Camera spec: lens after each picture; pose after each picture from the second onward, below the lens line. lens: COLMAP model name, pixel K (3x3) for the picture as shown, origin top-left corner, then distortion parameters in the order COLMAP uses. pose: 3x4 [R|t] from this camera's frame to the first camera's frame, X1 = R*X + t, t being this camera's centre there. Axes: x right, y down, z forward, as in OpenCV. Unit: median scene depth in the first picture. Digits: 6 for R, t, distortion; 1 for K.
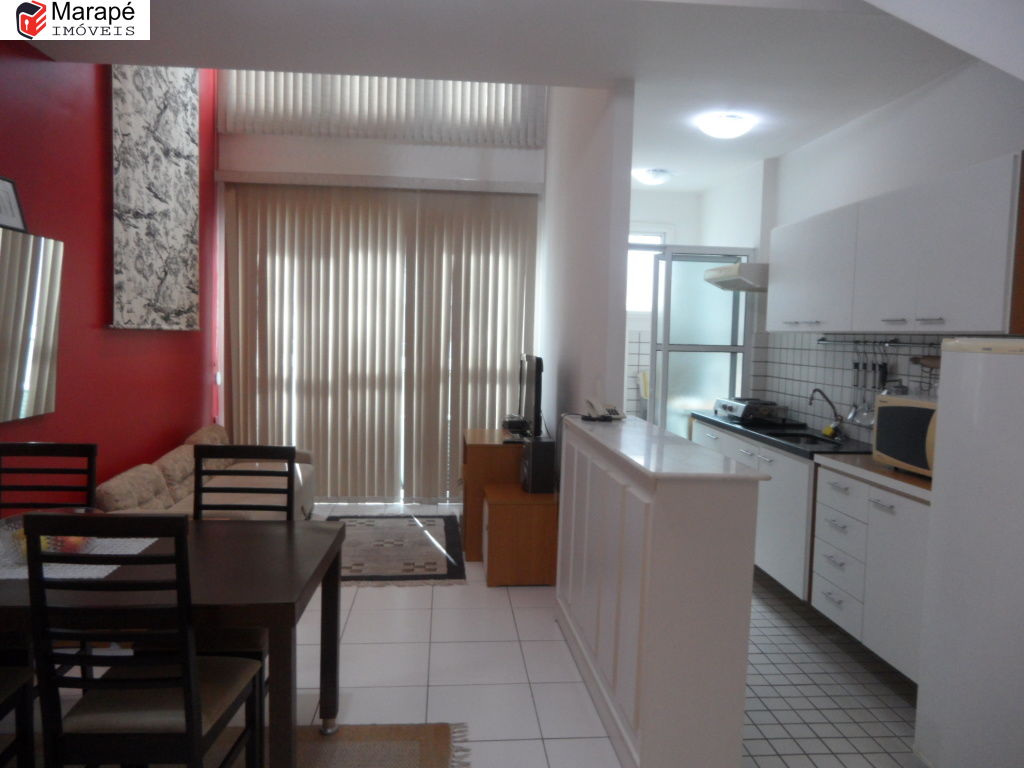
lens RADIAL K [[746.3, 0, 512.9], [0, 746.3, 367.2], [0, 0, 1]] dist [-0.049774, 0.070427]
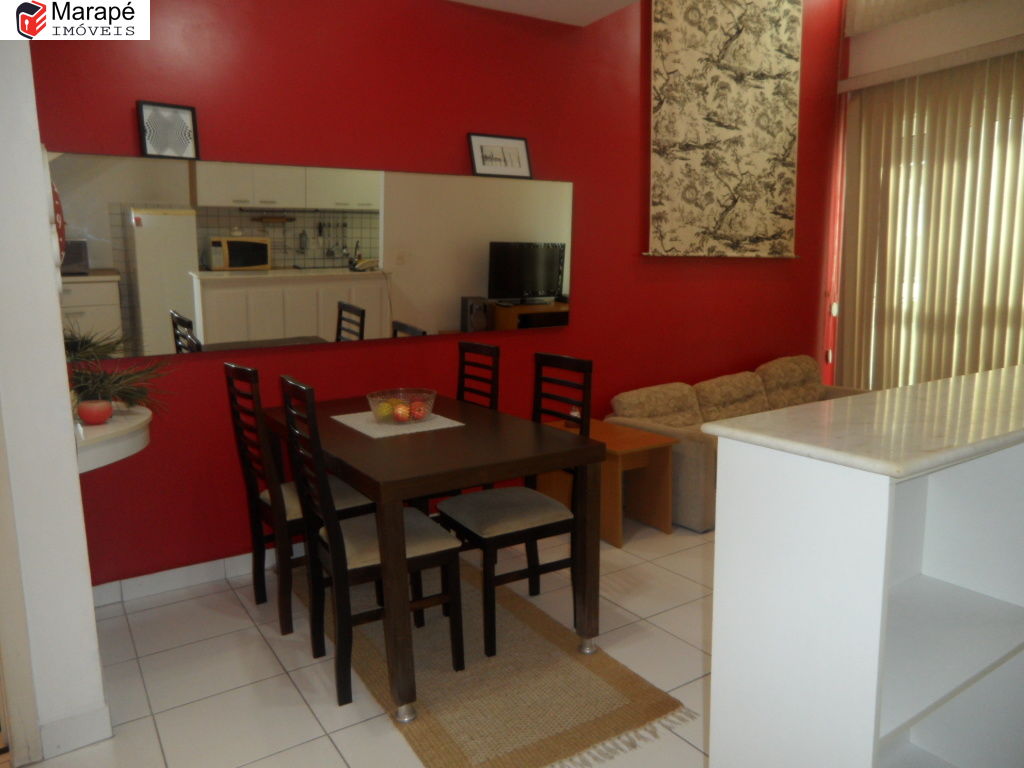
lens RADIAL K [[746.3, 0, 512.9], [0, 746.3, 367.2], [0, 0, 1]] dist [-0.049774, 0.070427]
pose [[0.467047, 0.084713, -0.880165, 0.308948], [-0.016750, 0.996069, 0.086981, 0.017124], [0.884074, -0.025882, 0.466630, 0.260548]]
